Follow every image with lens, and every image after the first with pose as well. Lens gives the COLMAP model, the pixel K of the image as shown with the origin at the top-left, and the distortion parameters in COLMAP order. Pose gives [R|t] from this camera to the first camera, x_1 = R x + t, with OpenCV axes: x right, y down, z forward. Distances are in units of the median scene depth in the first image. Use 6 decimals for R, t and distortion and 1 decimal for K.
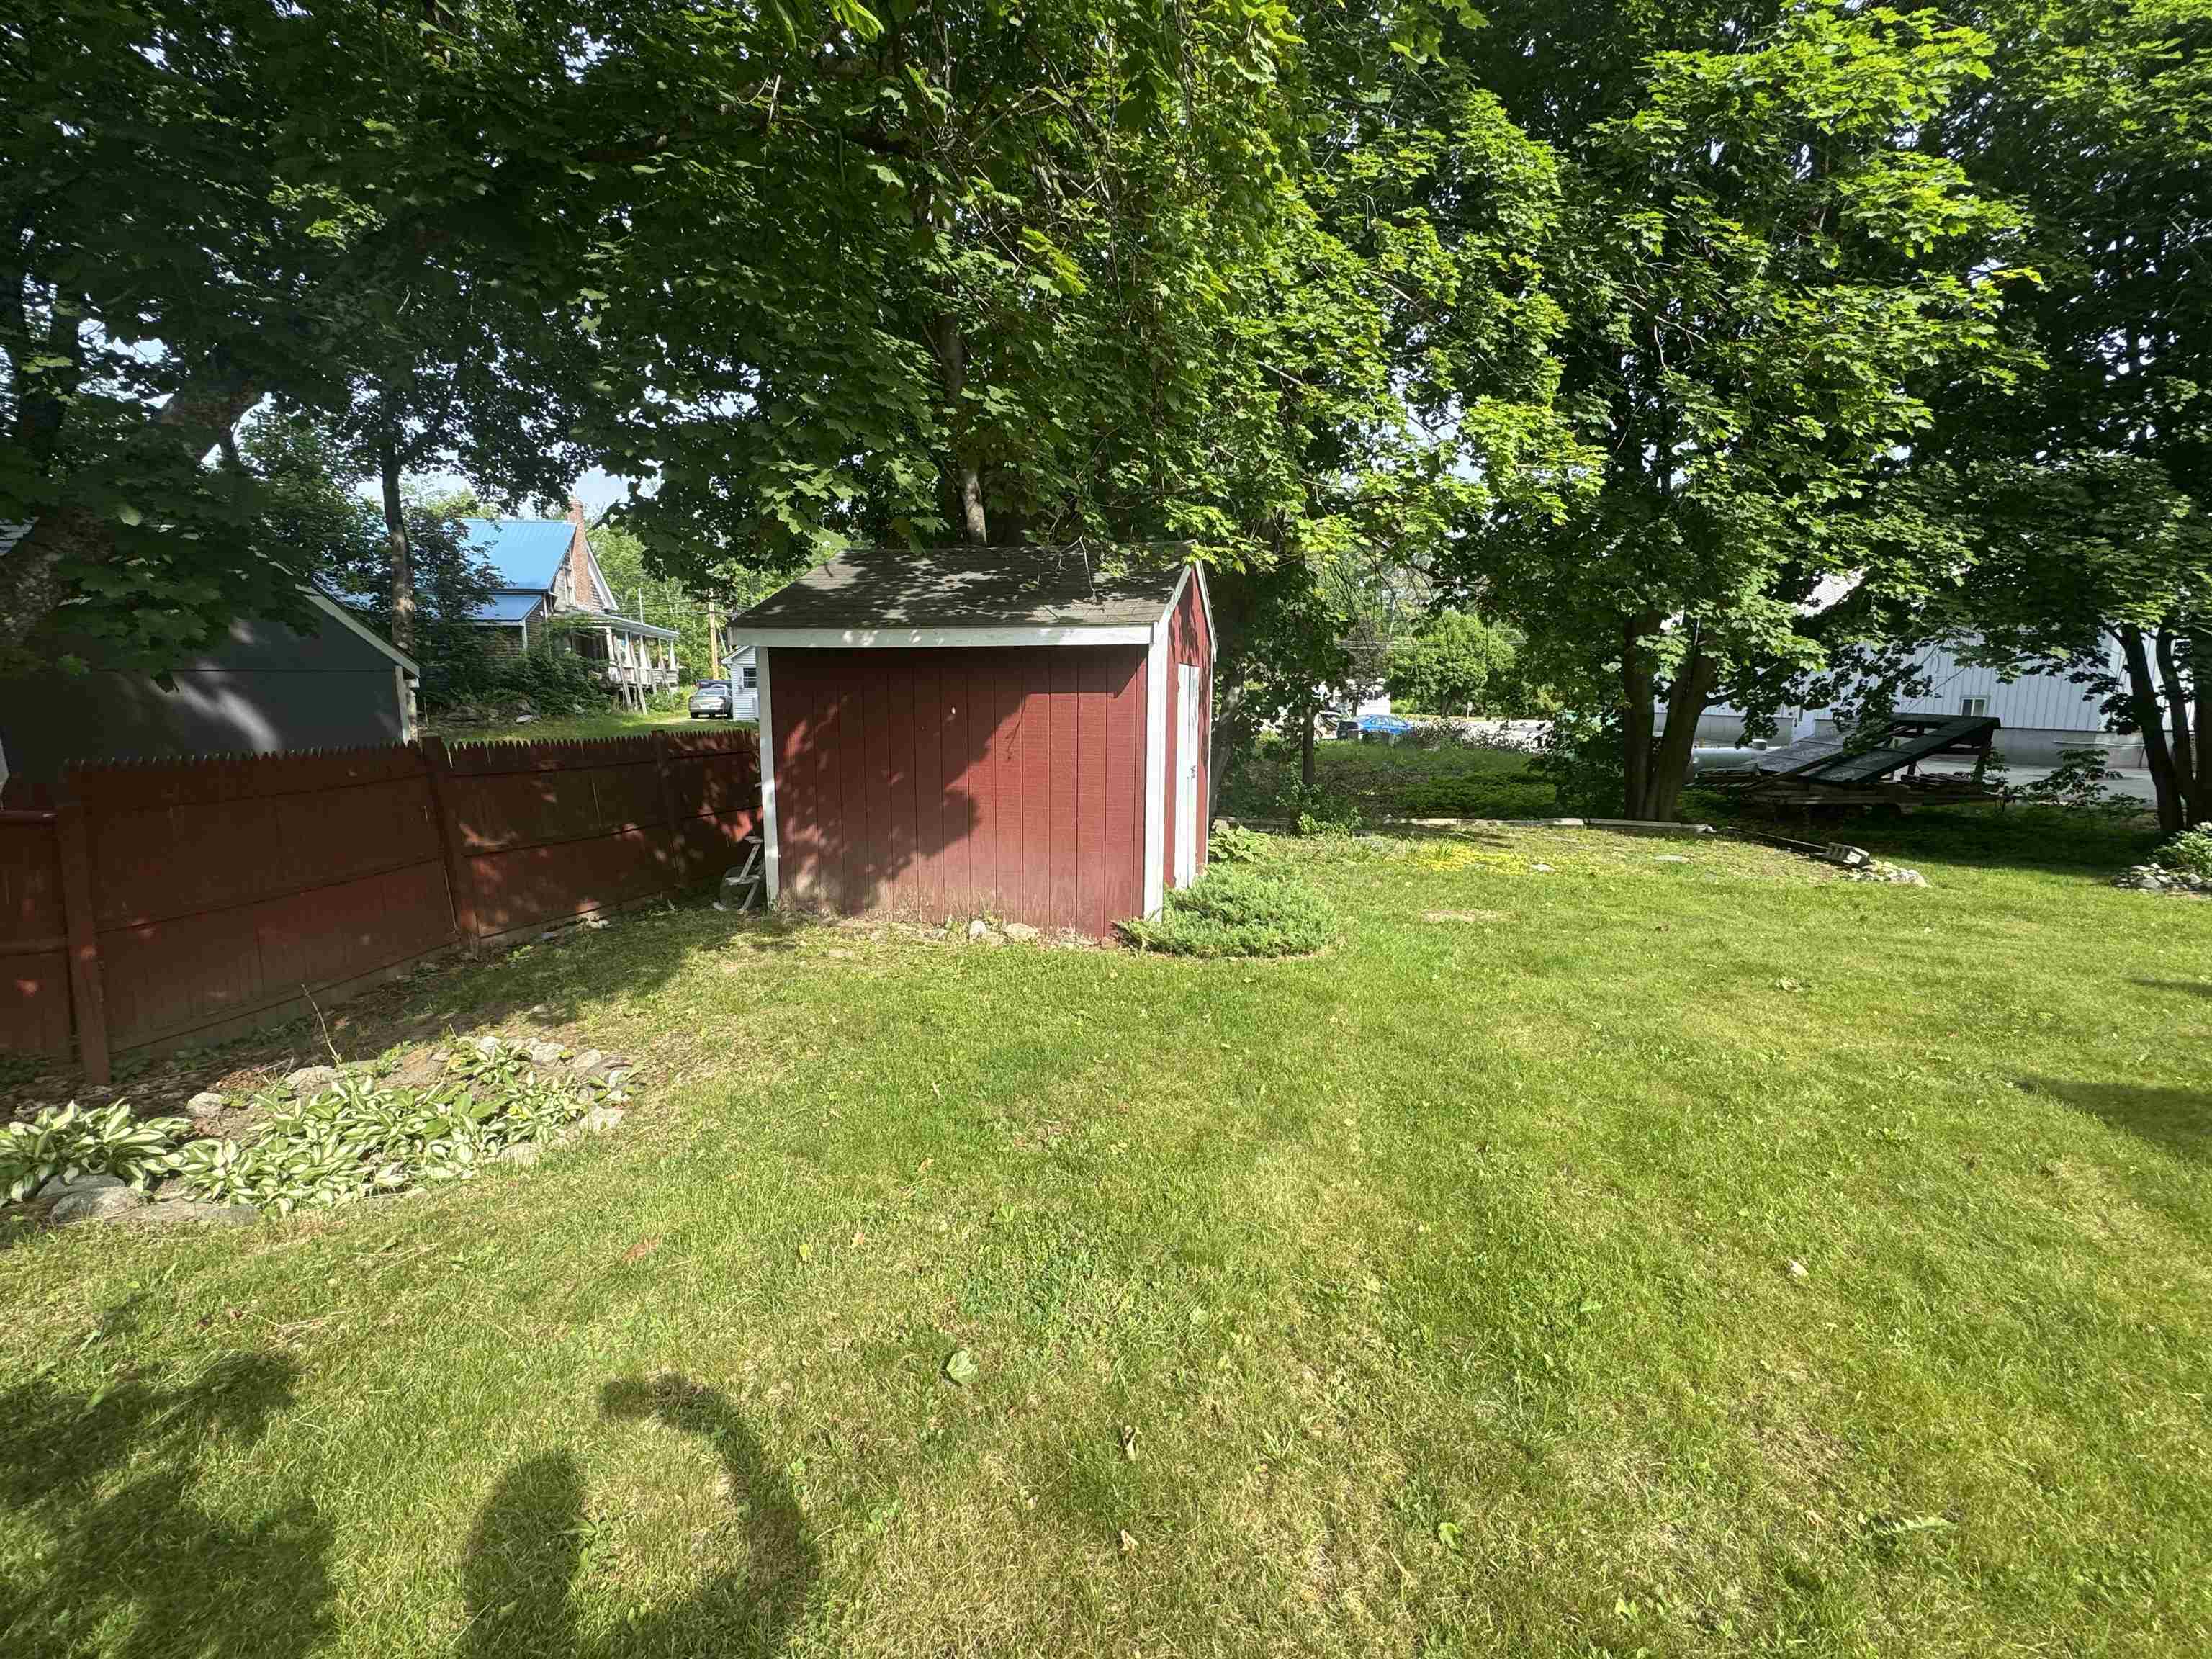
lens RADIAL K [[880.0, 0, 1108.0], [0, 880.0, 826.9], [0, 0, 1]] dist [-0.004520, 0.001007]
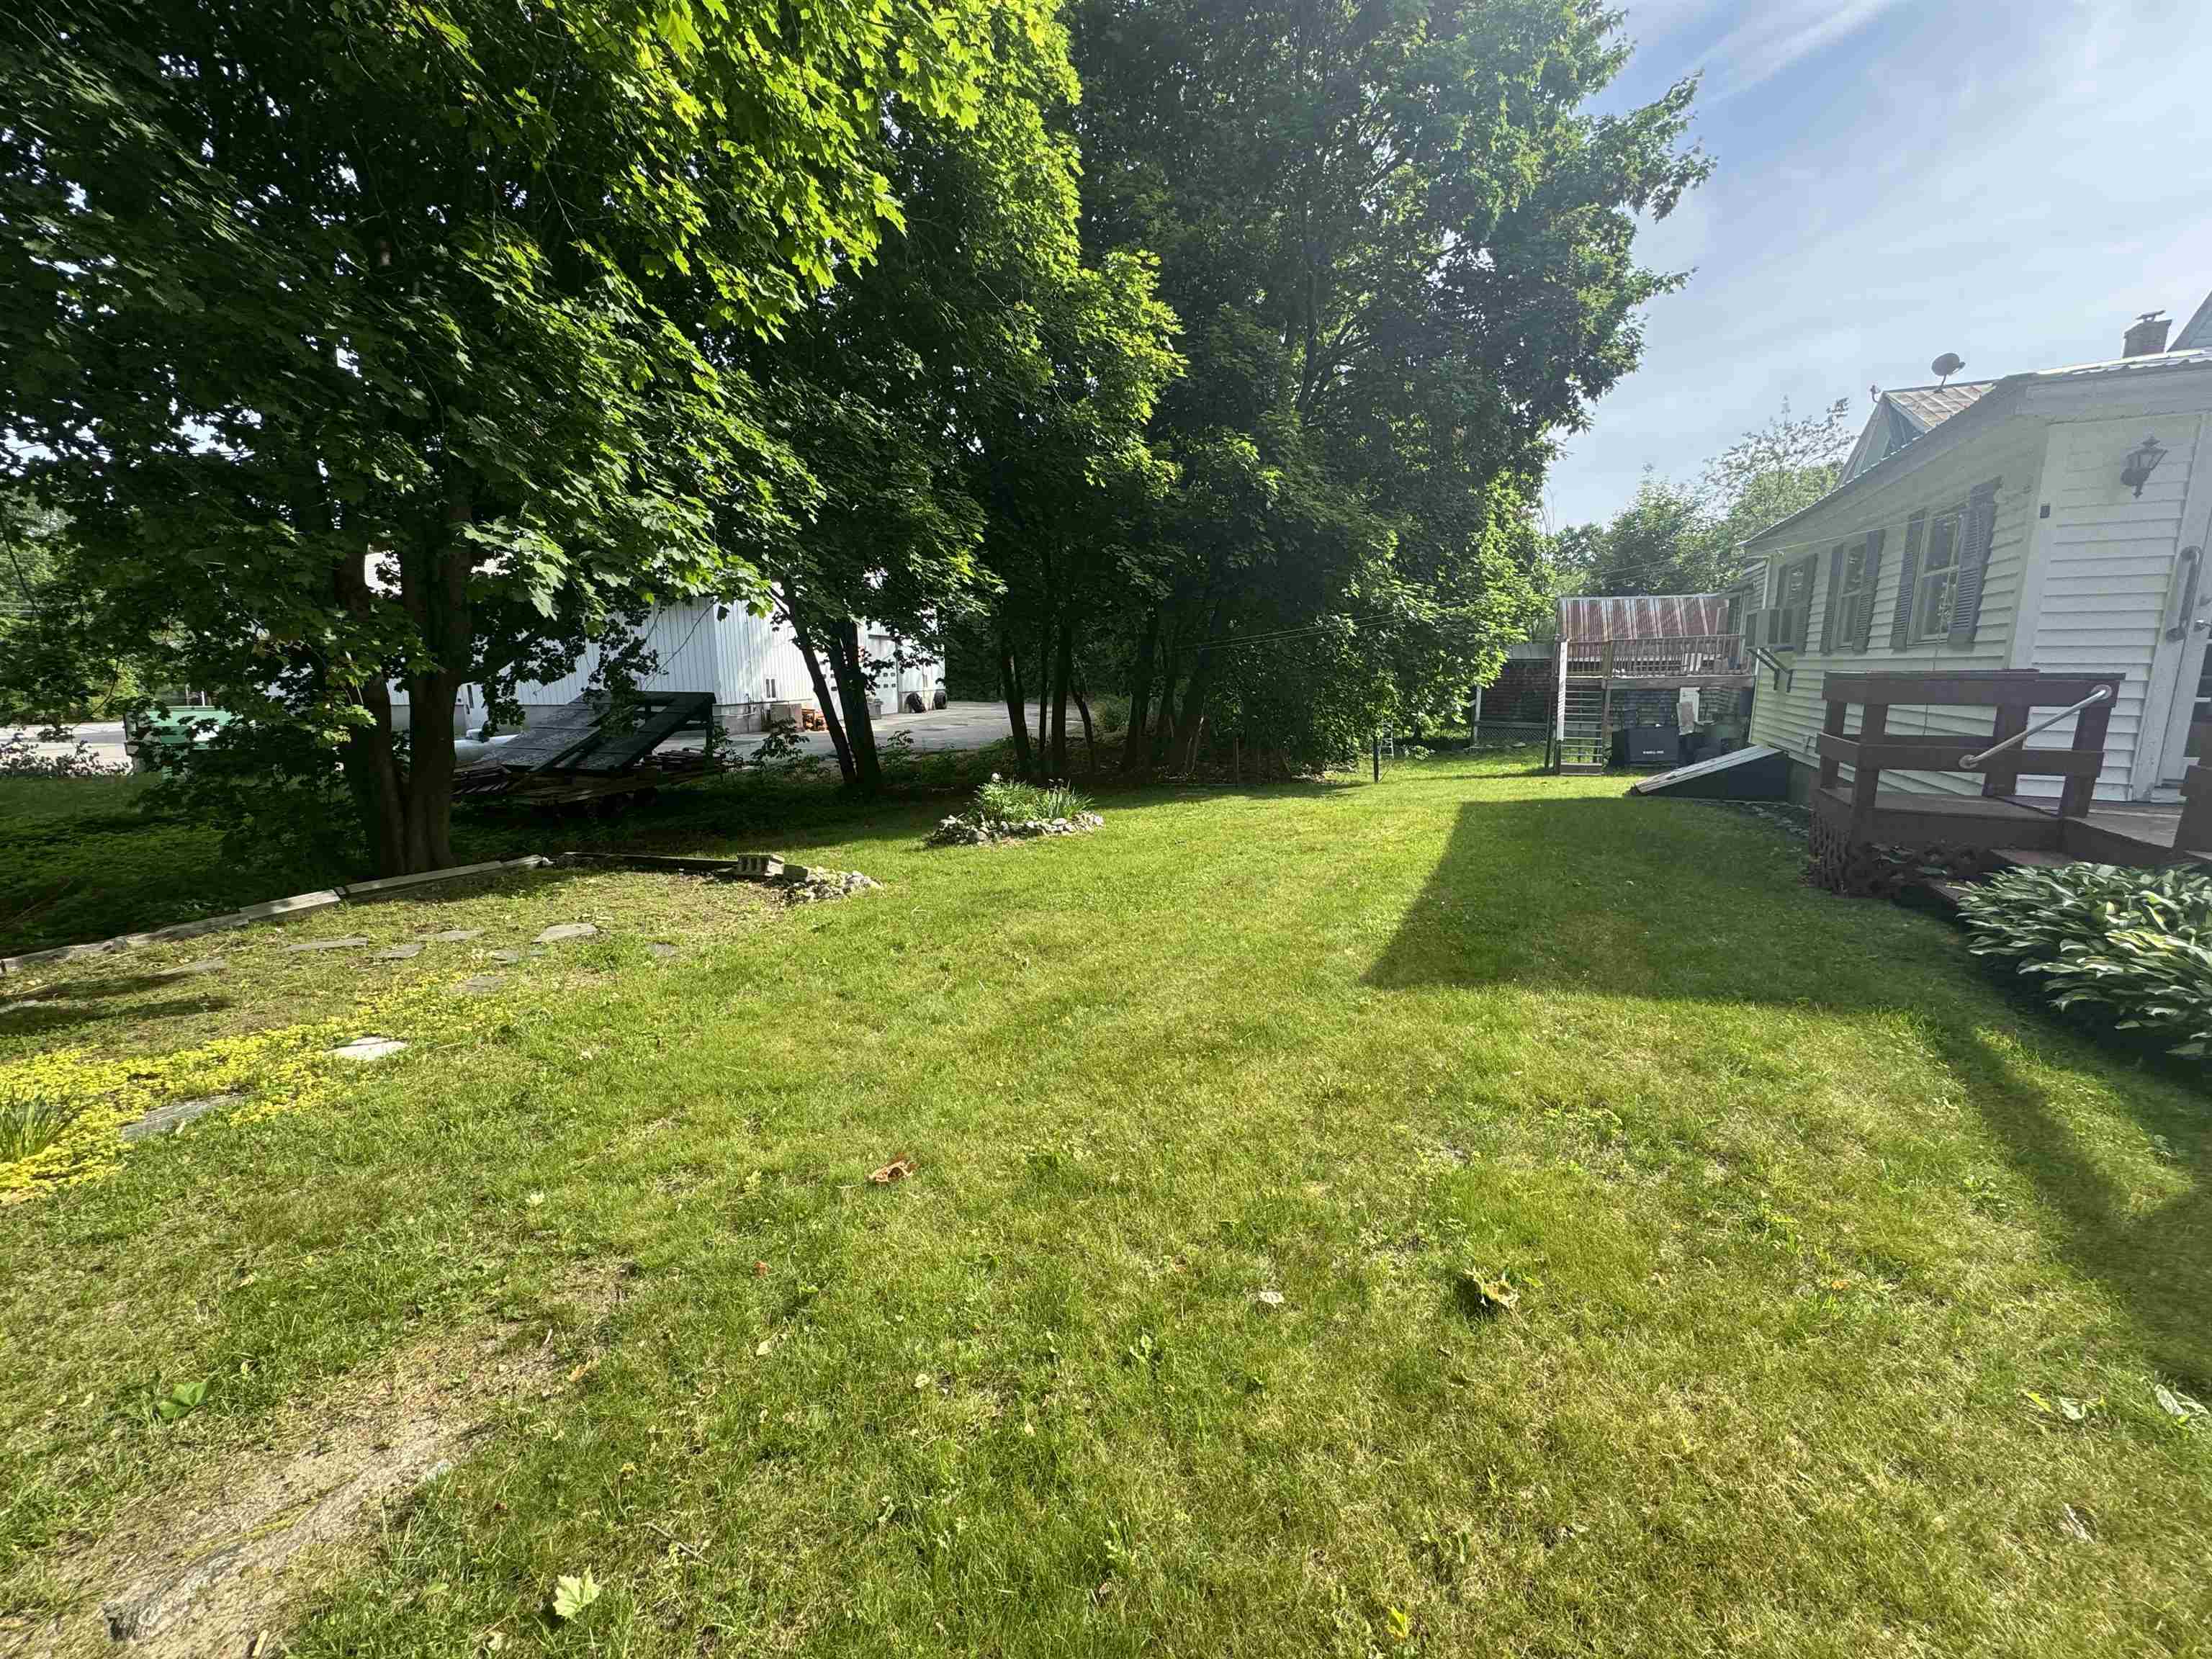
lens RADIAL K [[880.0, 0, 1108.0], [0, 880.0, 826.9], [0, 0, 1]] dist [-0.004520, 0.001007]
pose [[0.241872, -0.170619, 0.955190, 0.106609], [0.160858, 0.977848, 0.133933, -0.033038], [-0.956882, 0.121255, 0.263960, 0.294871]]
